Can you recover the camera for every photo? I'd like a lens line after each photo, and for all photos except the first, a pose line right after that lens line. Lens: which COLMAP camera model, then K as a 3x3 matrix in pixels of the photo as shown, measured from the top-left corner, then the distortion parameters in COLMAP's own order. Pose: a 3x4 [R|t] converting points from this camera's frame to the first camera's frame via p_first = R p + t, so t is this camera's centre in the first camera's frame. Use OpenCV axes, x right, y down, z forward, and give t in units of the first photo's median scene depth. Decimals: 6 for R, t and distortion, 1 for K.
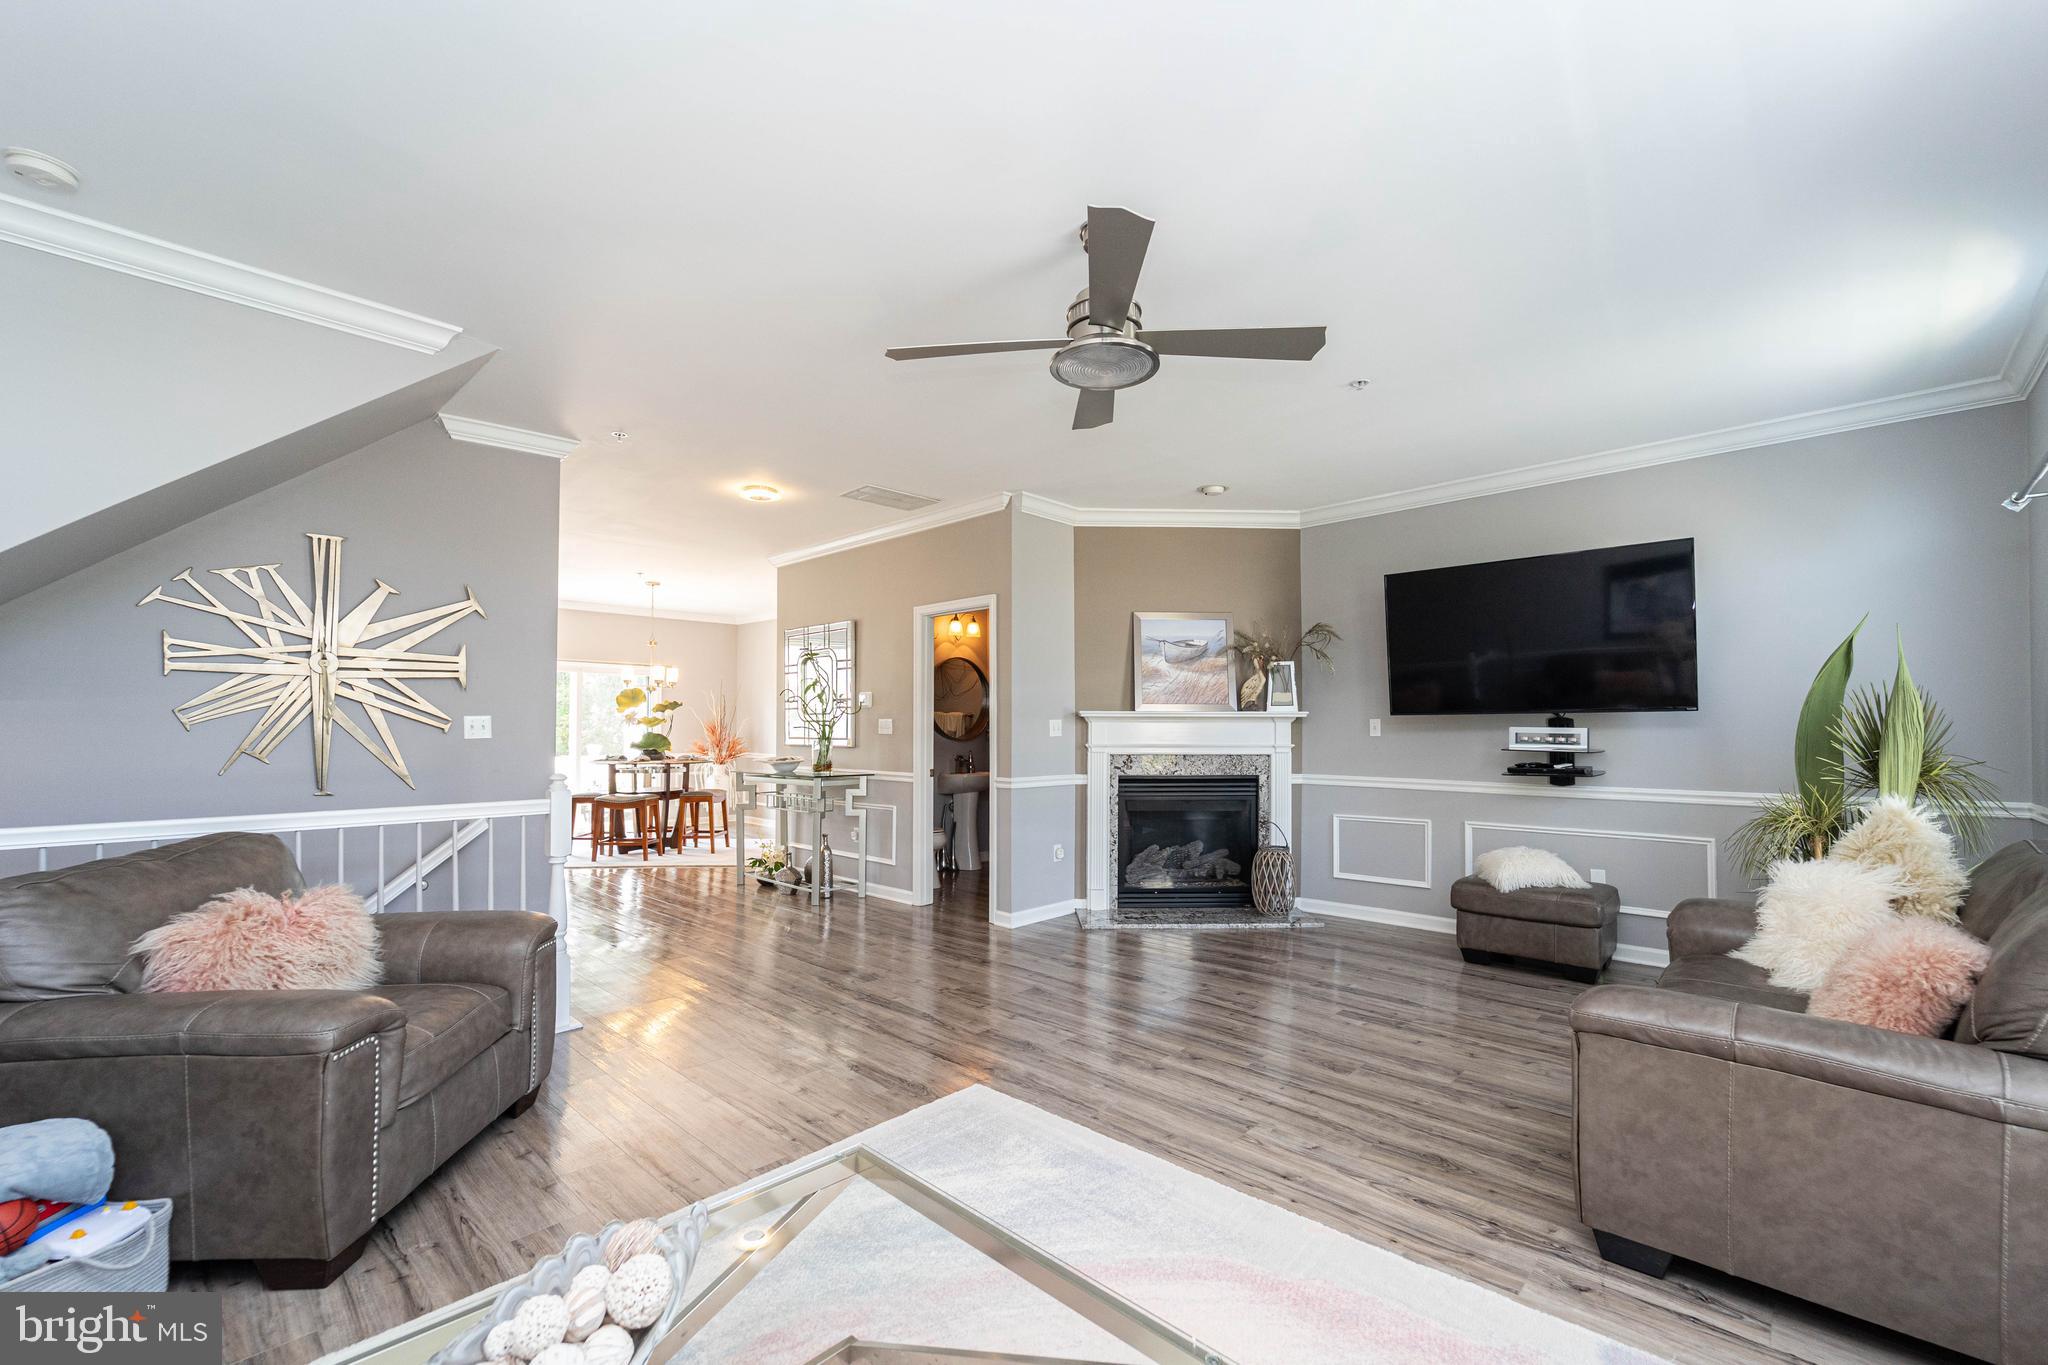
lens RADIAL K [[958.4, 0, 995.2], [0, 958.4, 703.4], [0, 0, 1]] dist [0.001503, 0.000093]
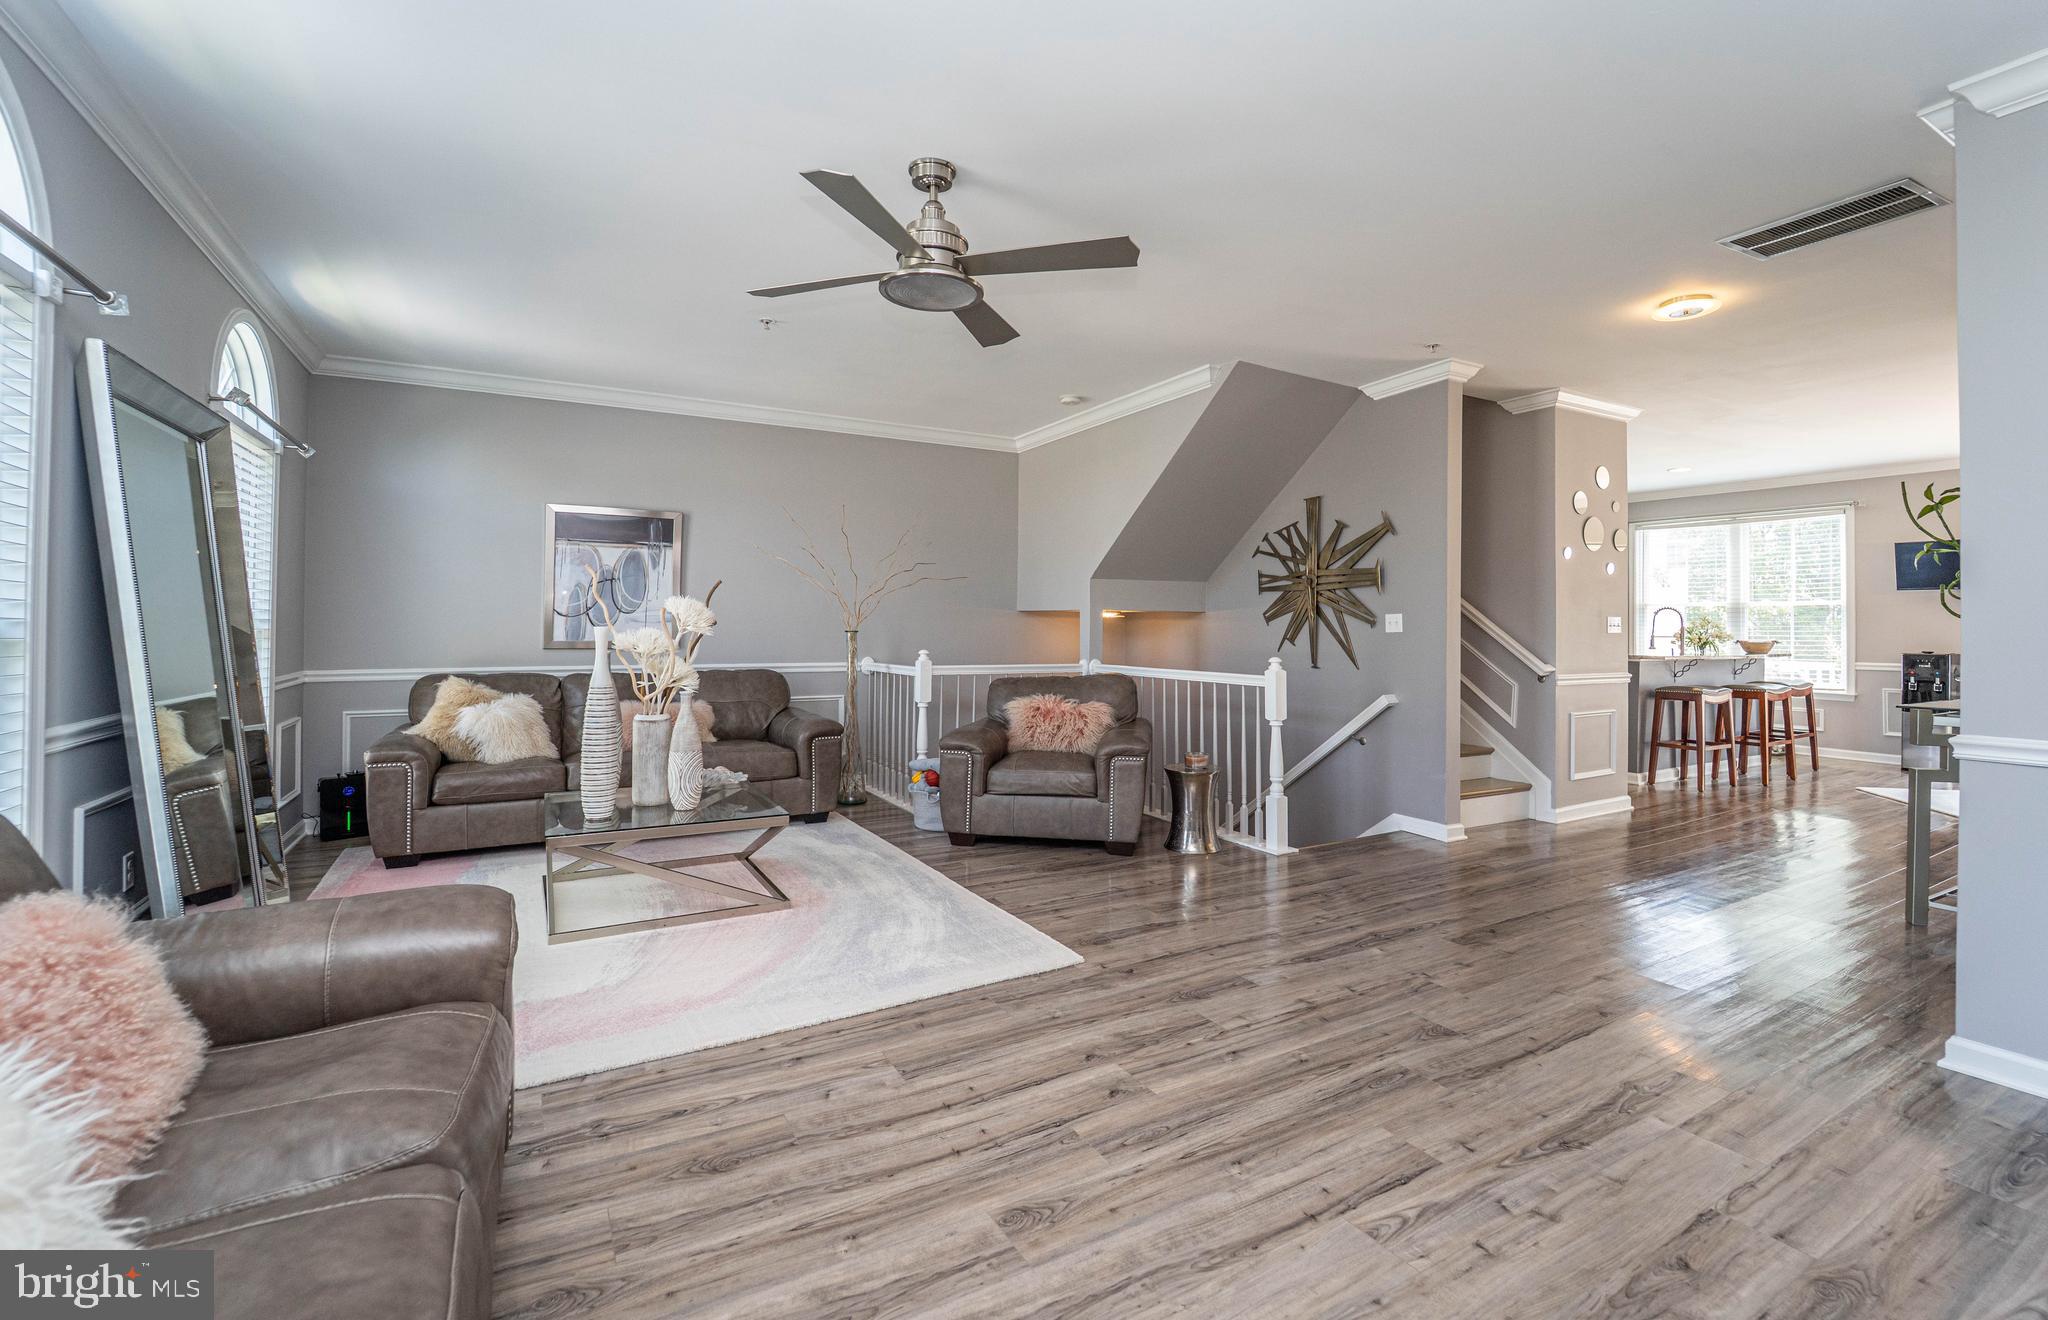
lens RADIAL K [[812.0, 0, 1018.5], [0, 812.0, 622.1], [0, 0, 1]] dist [0.000305, -0.010044]
pose [[-0.296143, -0.008801, -0.955103, 0.461955], [0.021619, 0.999640, -0.015915, 0.022341], [0.954899, -0.025361, -0.295846, 0.650461]]
